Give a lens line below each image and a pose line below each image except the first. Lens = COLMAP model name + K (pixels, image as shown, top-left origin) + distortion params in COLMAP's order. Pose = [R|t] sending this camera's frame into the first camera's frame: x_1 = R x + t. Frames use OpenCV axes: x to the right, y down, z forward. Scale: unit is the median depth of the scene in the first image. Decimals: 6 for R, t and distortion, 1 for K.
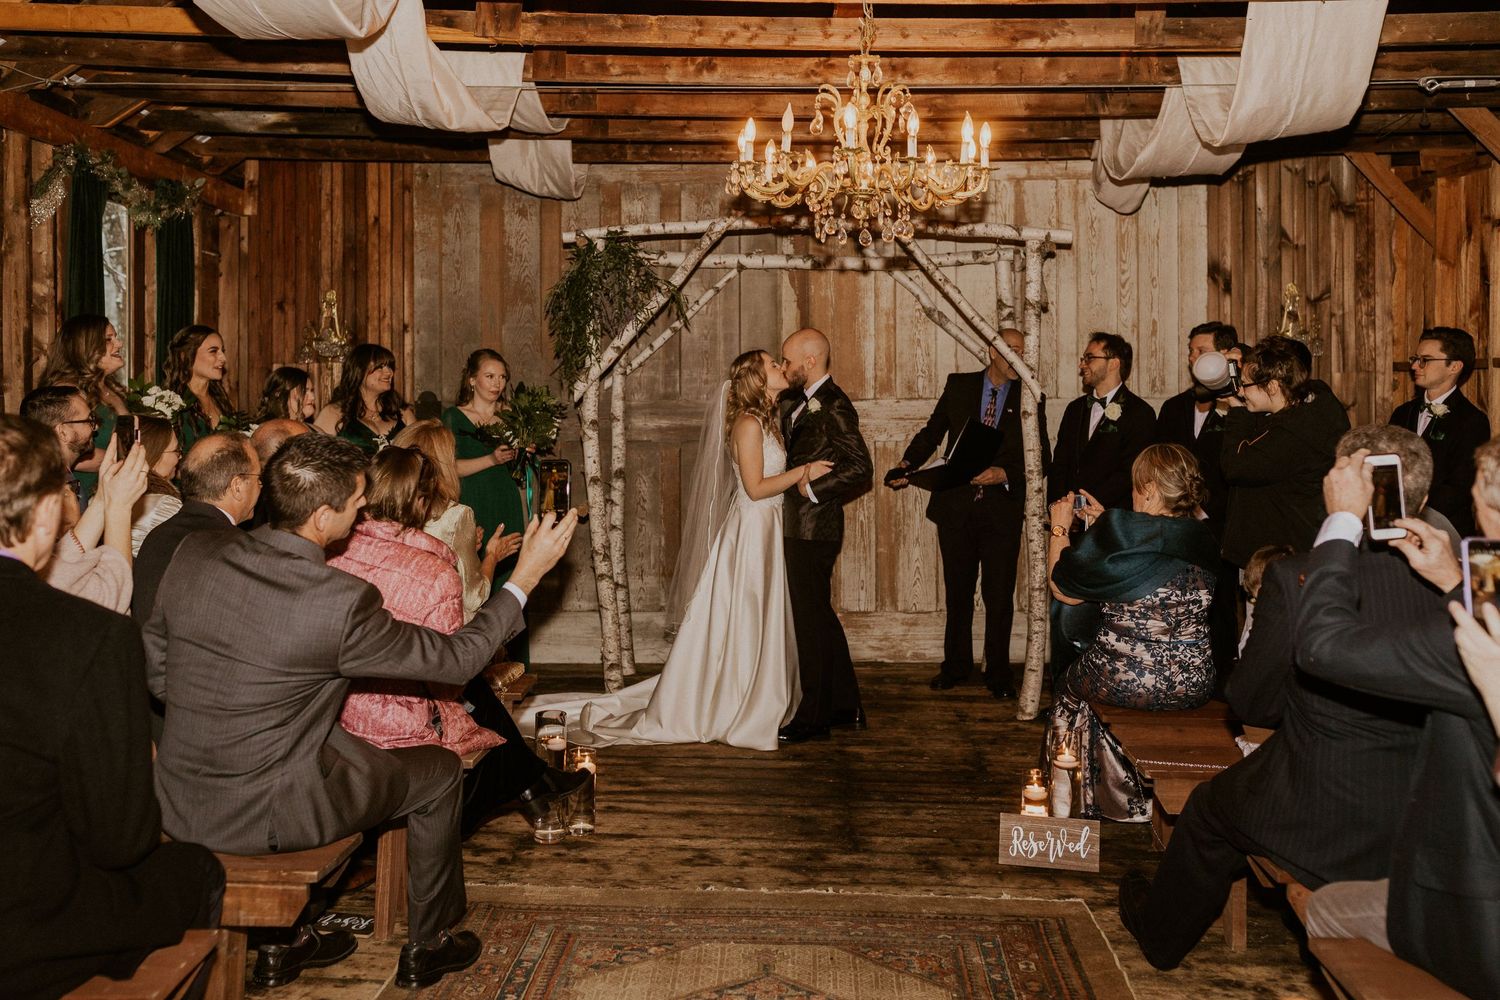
lens RADIAL K [[1263.4, 0, 810.9], [0, 1263.4, 475.2], [0, 0, 1]] dist [0.009039, -0.001736]
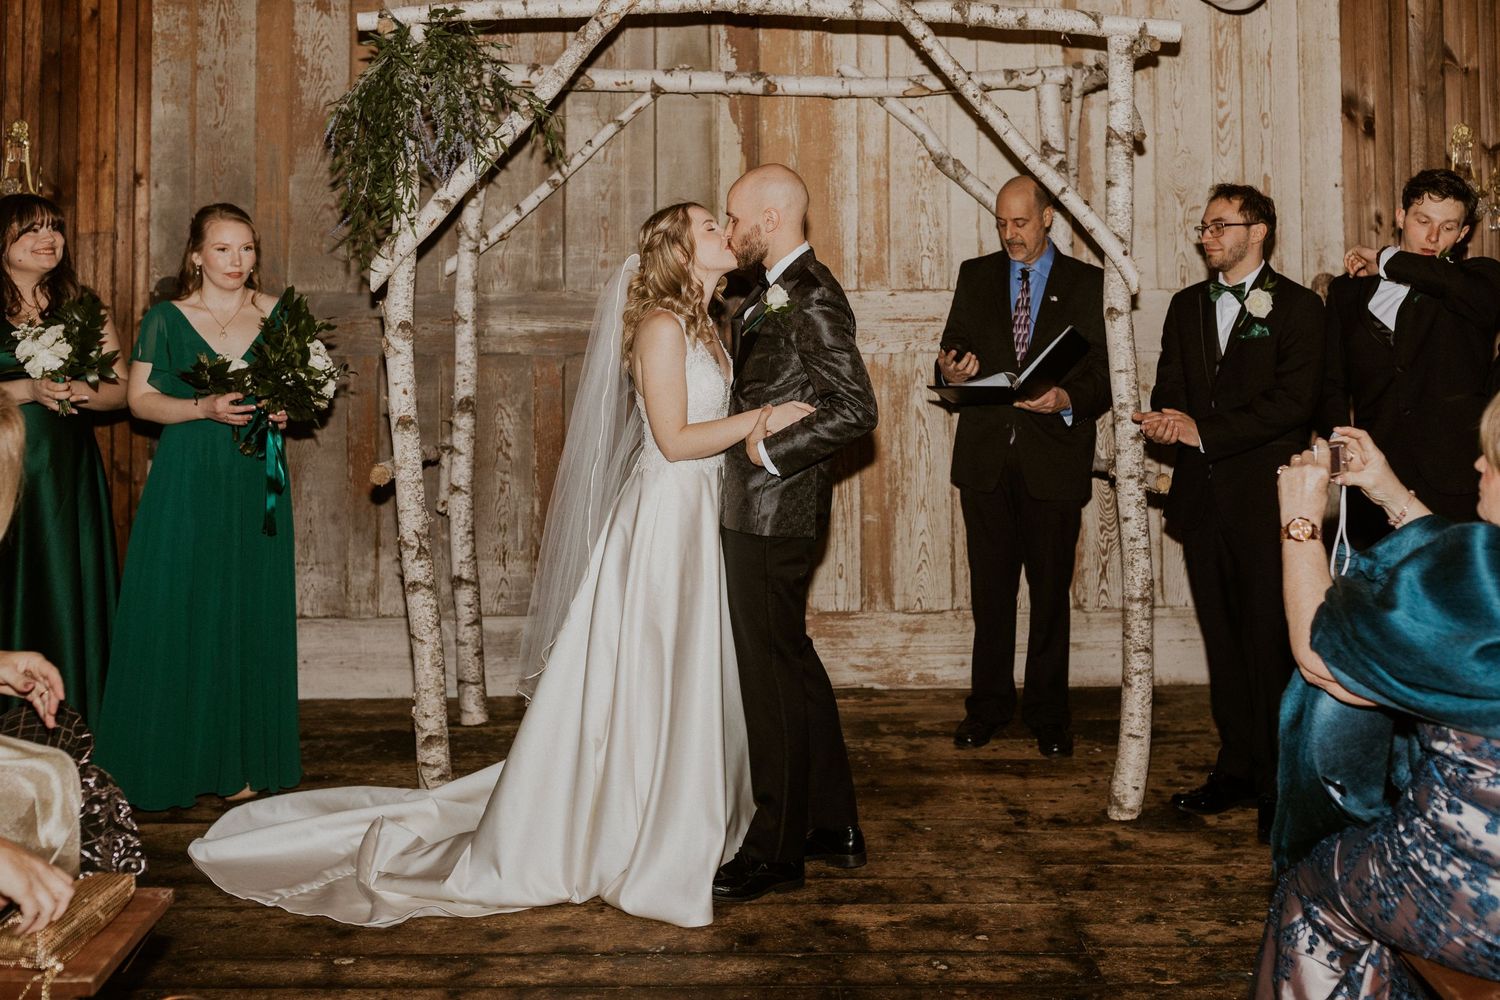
lens RADIAL K [[1626.7, 0, 774.7], [0, 1626.7, 473.0], [0, 0, 1]] dist [0.000816, -0.022124]
pose [[0.999970, -0.001769, 0.007478, -0.000153], [0.001433, 0.998998, 0.044740, -0.002622], [-0.007550, -0.044727, 0.998971, 0.150325]]
